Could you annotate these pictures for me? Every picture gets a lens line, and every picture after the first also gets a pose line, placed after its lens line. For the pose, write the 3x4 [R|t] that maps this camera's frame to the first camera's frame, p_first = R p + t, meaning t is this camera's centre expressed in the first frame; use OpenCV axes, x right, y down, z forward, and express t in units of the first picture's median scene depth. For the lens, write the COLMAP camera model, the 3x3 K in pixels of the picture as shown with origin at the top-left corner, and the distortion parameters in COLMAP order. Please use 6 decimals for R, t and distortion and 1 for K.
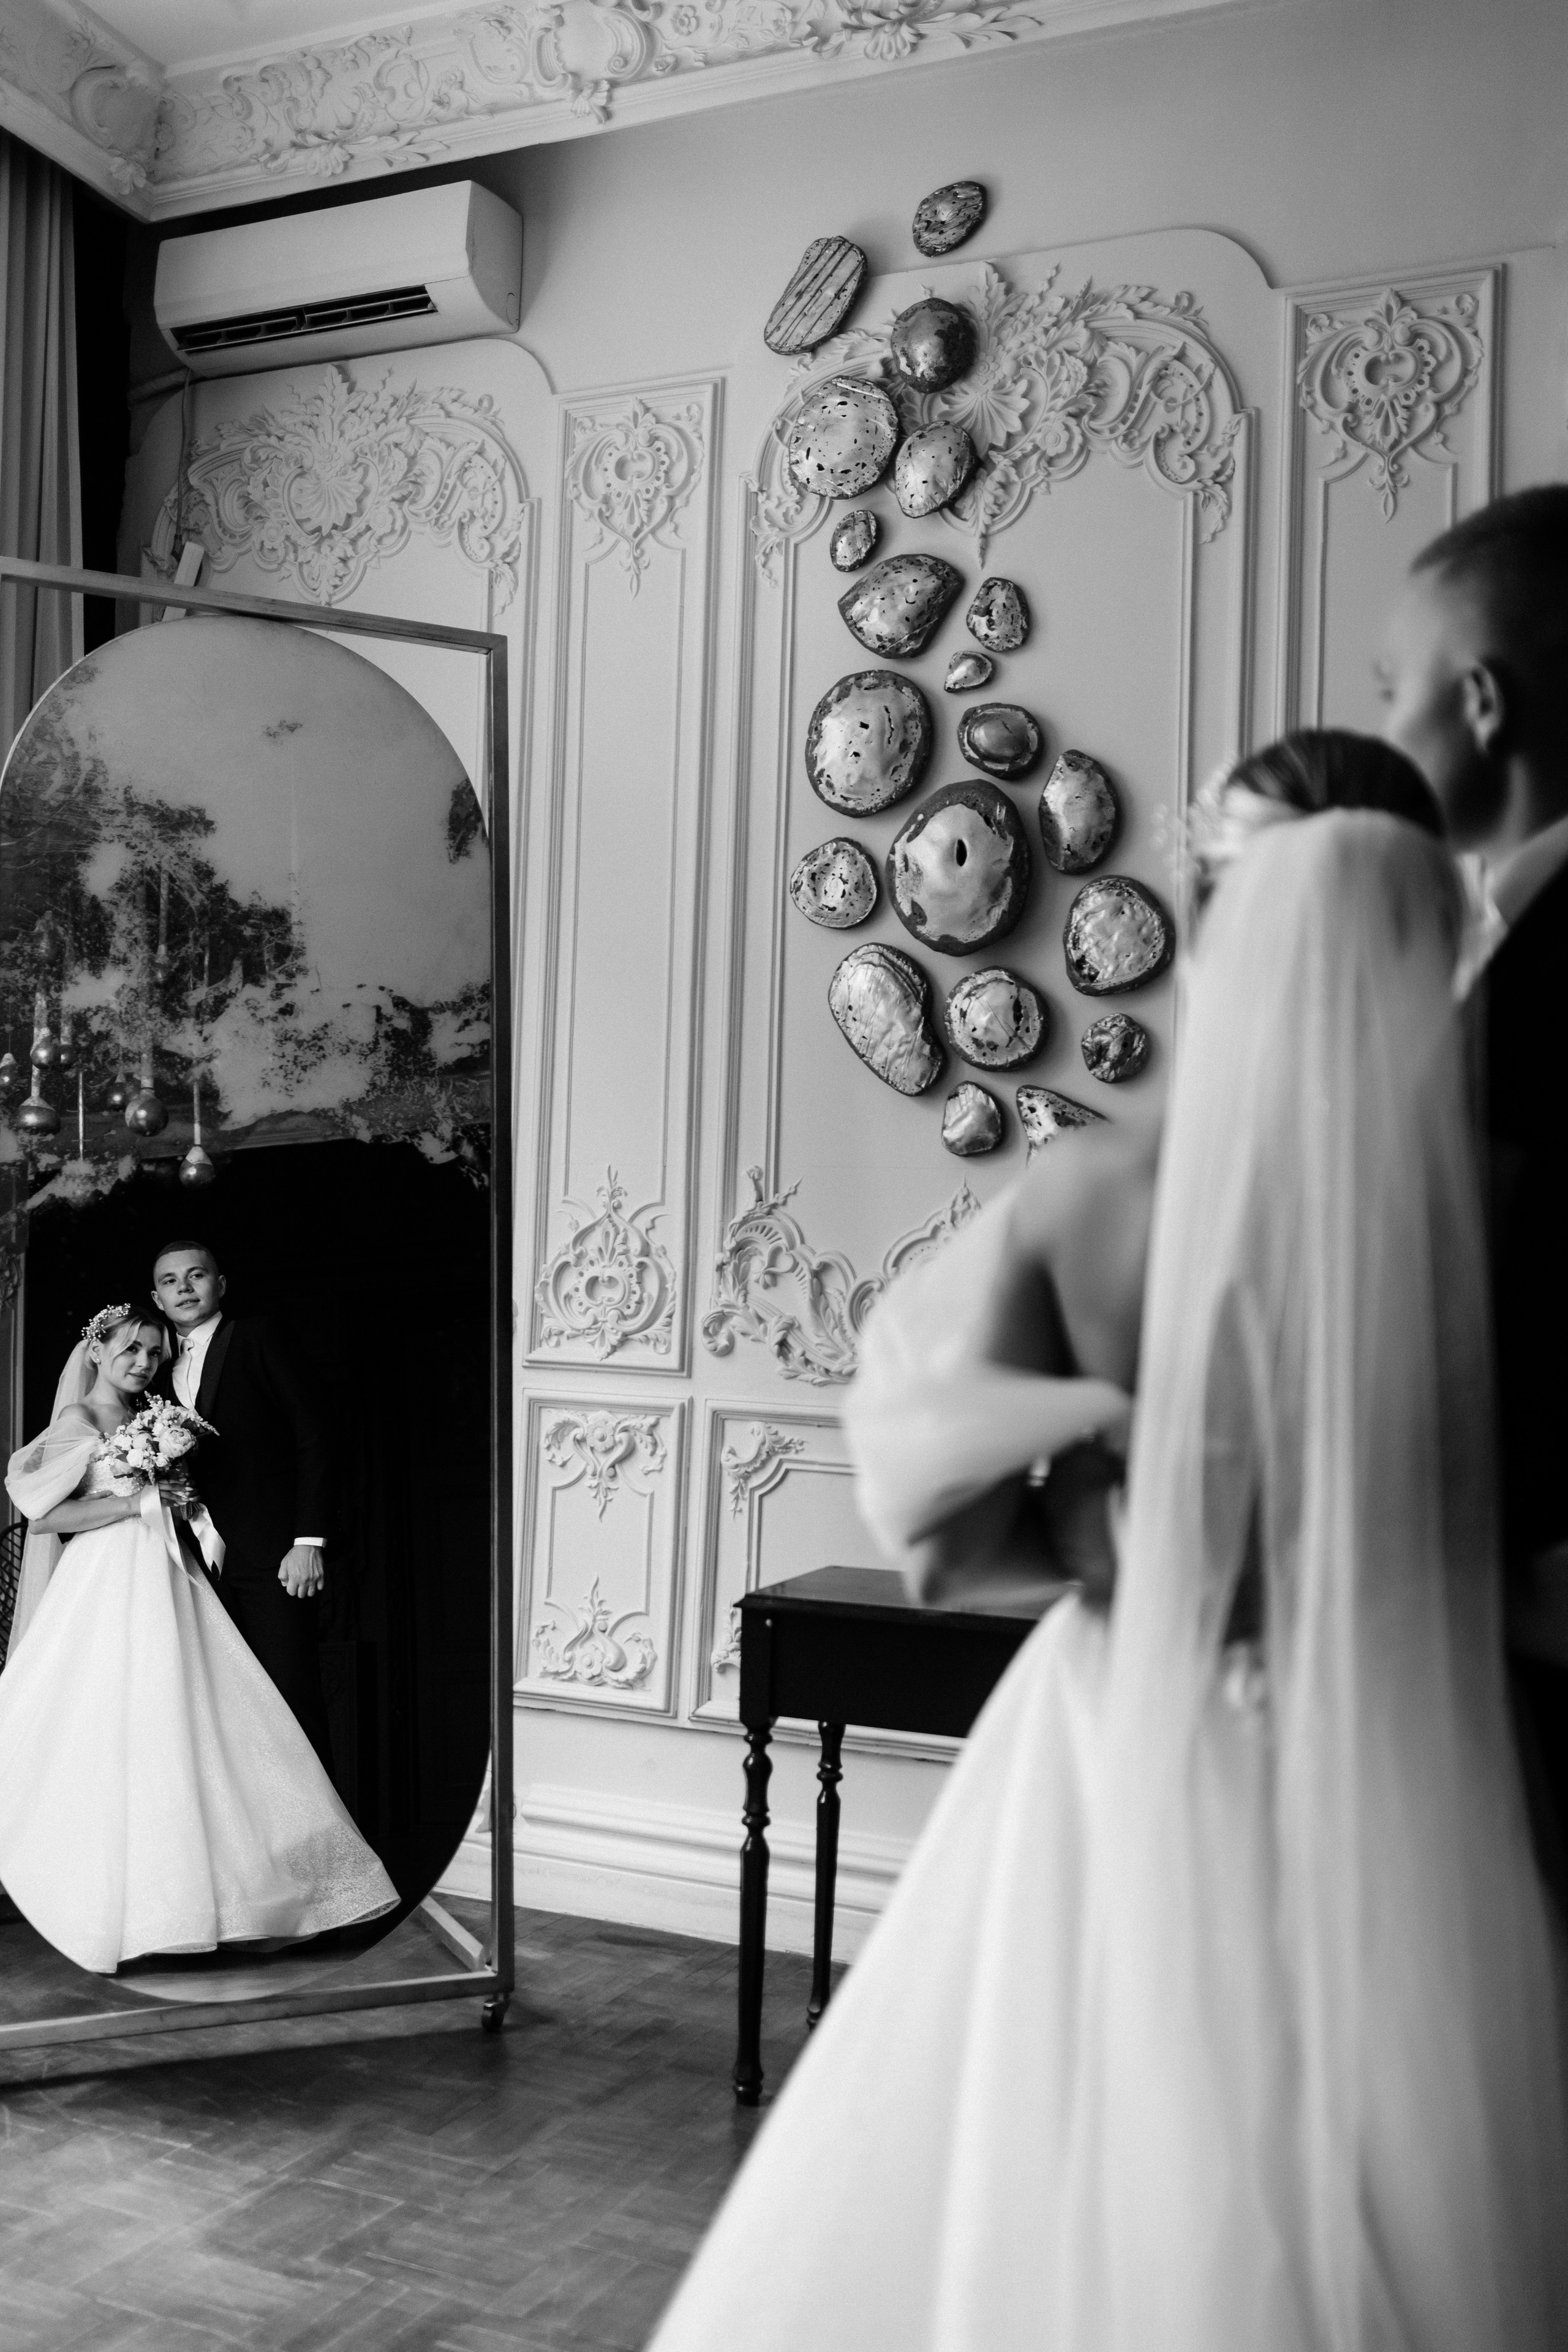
lens RADIAL K [[2337.7, 0, 773.1], [0, 2337.7, 1180.7], [0, 0, 1]] dist [0.000106, 0.000000]
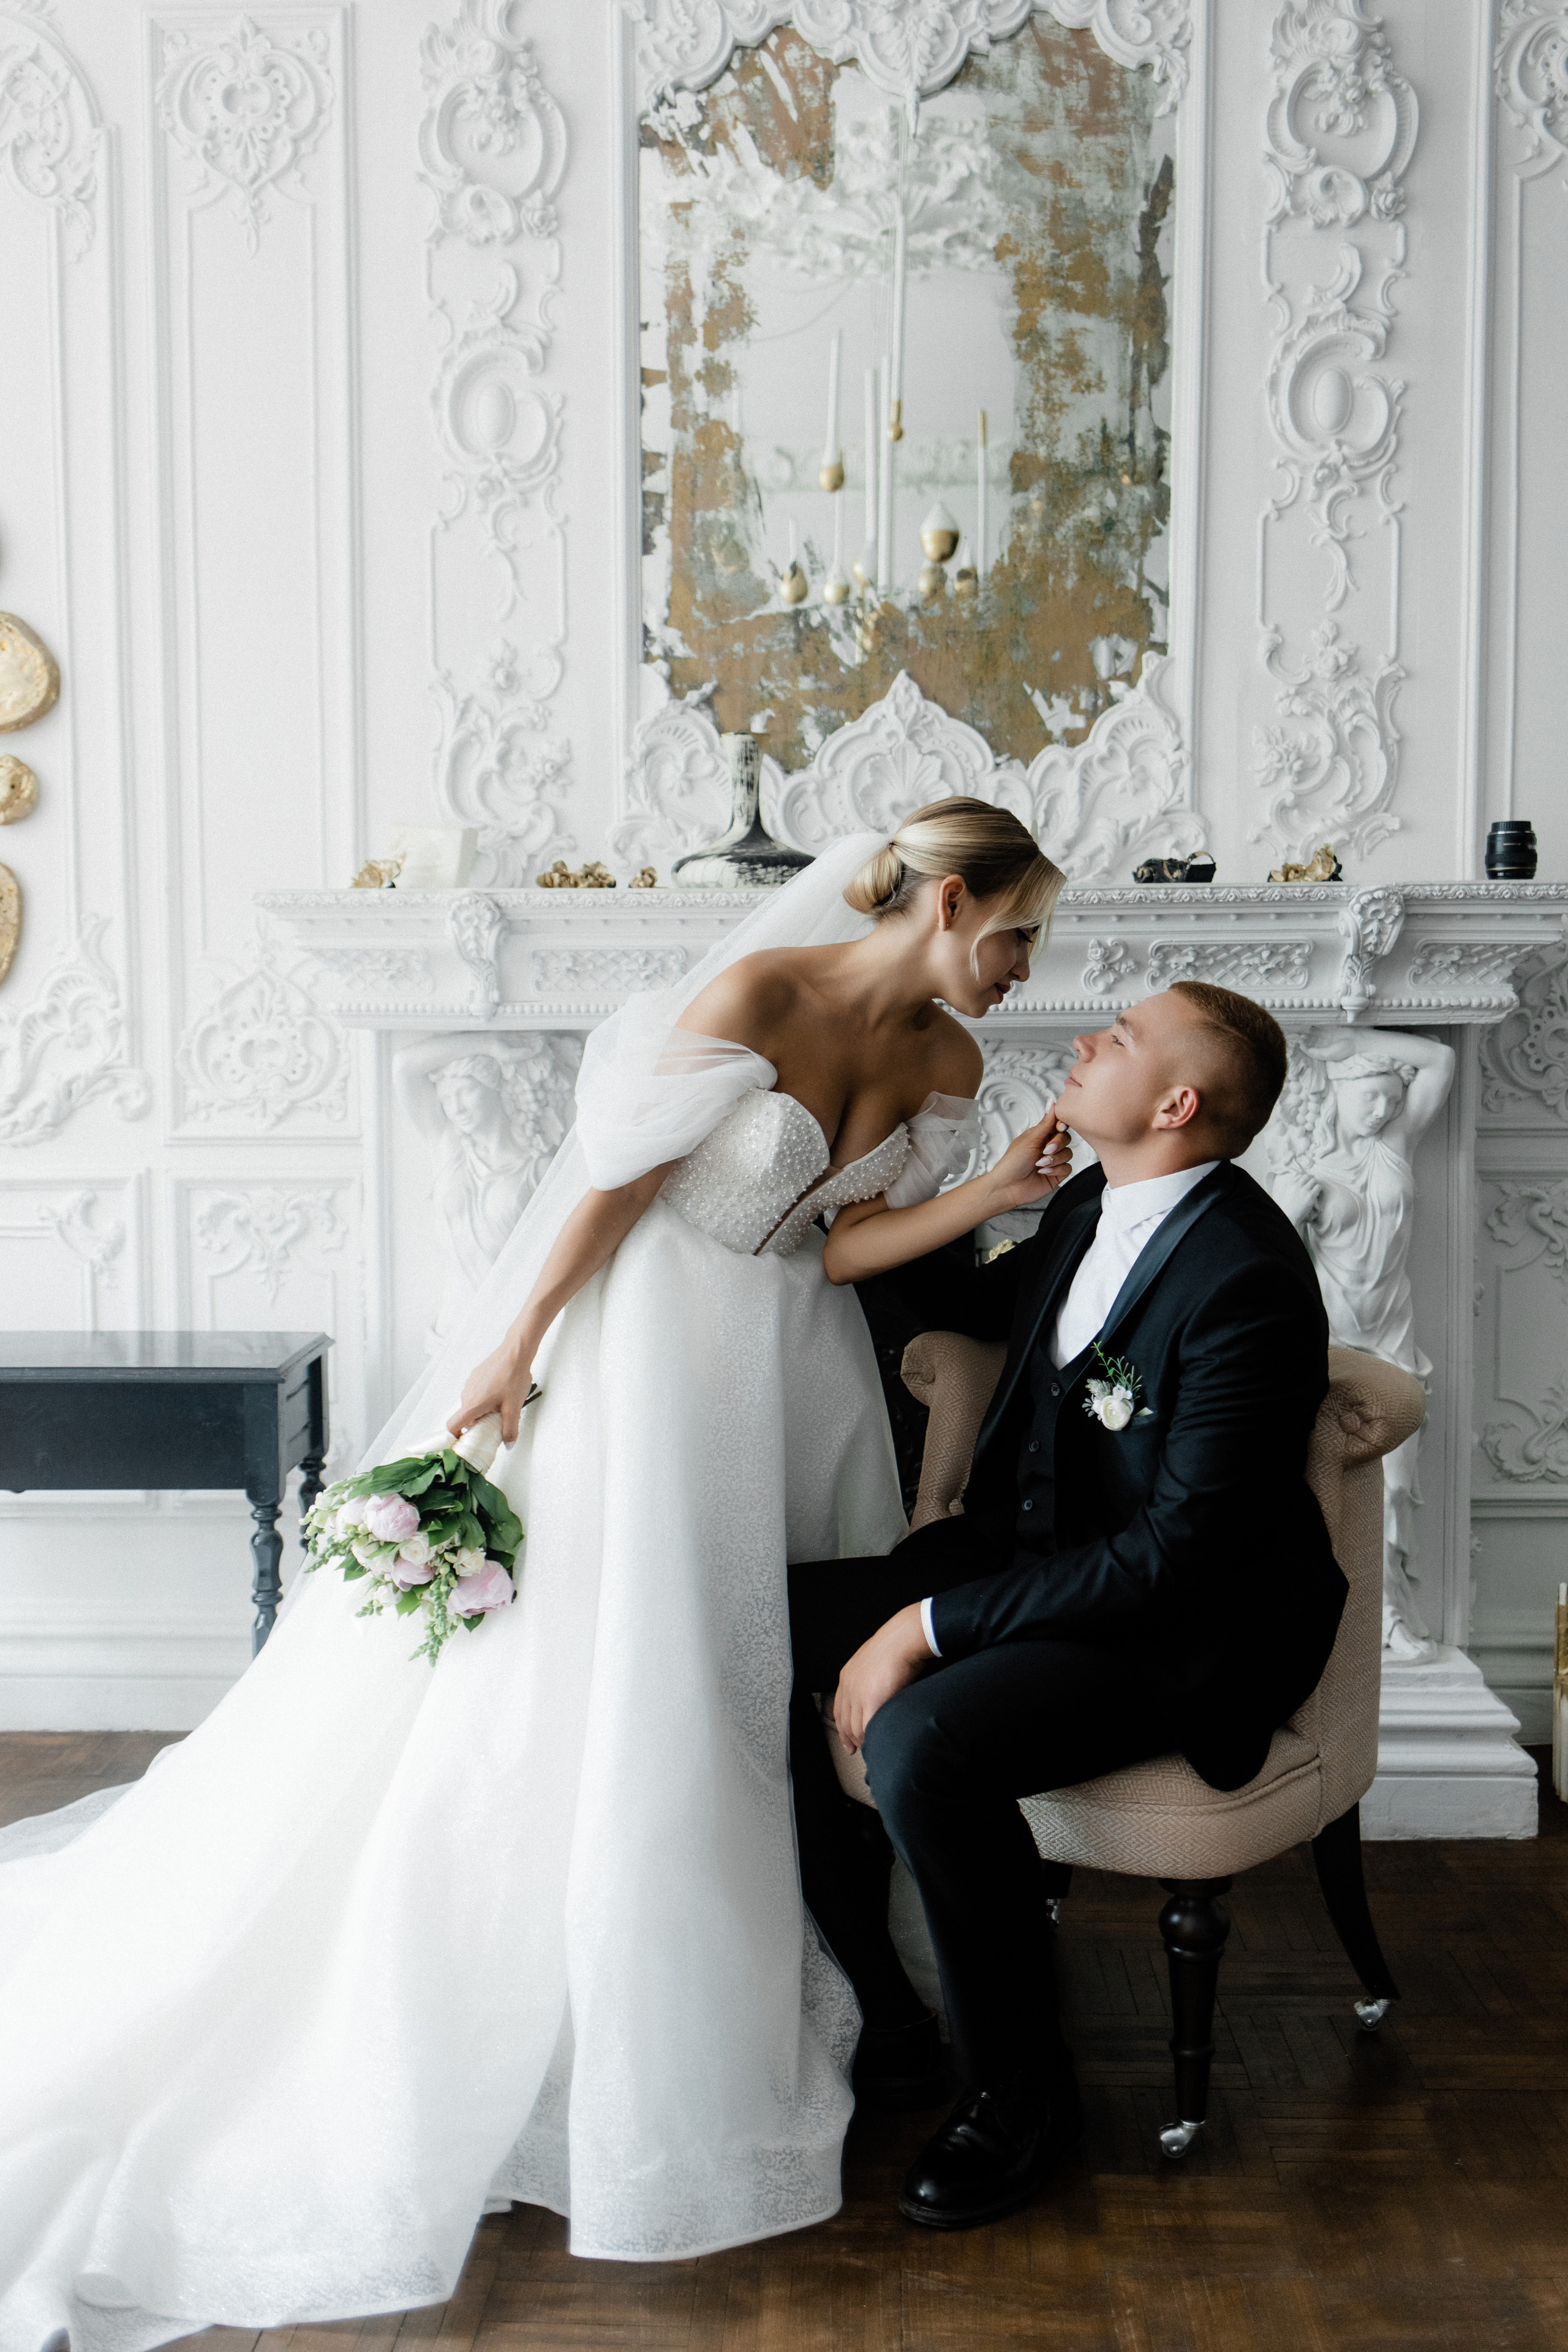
lens RADIAL K [[2337.7, 0, 704.4], [0, 2337.7, 1222.9], [0, 0, 1]] dist [0.000106, 0.000000]
pose [[0.927424, -0.065853, 0.368169, -0.249564], [0.020898, 0.991963, 0.124787, 0.002109], [-0.373428, -0.108036, 0.921347, 0.097516]]
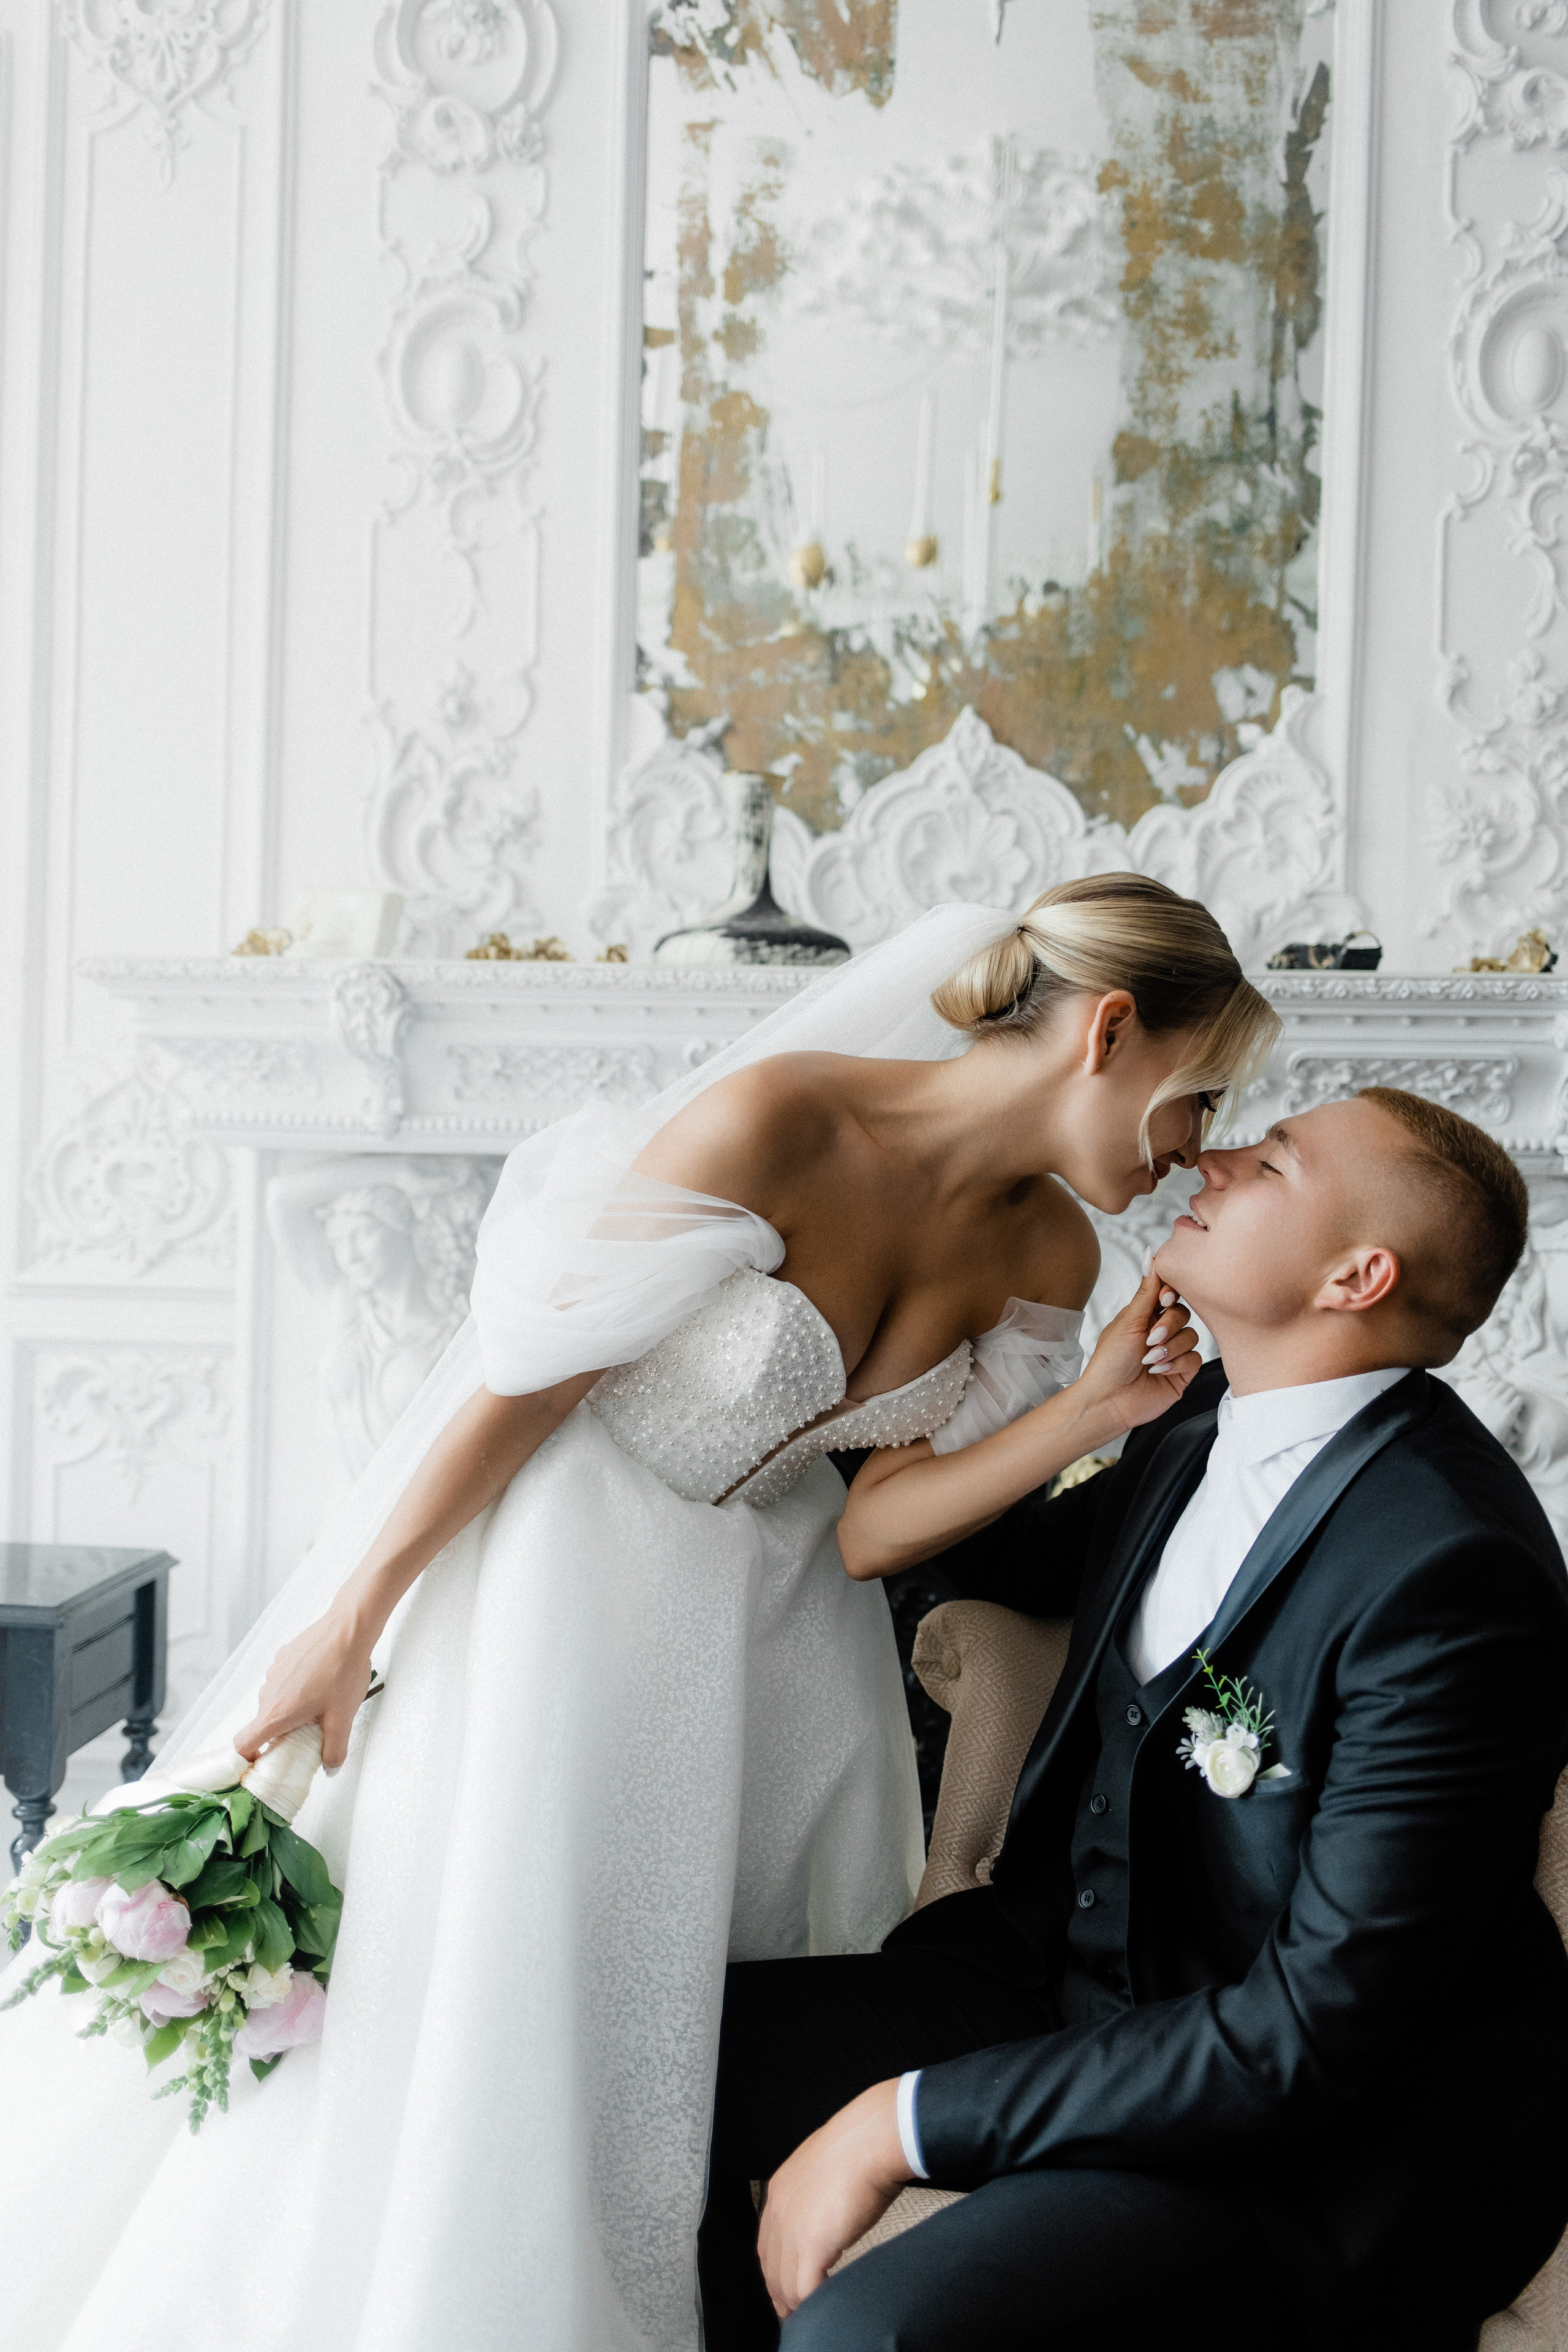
lens RADIAL K [[2337.7, 0, 711.1], [0, 2337.7, 1193.7], [0, 0, 1]] dist [0.000106, 0.000000]
pose [[0.945882, -0.008236, 0.324405, -0.135557], [-0.005018, 0.999187, 0.040000, 0.021458], [-0.324471, -0.039464, 0.945072, 0.278477]]
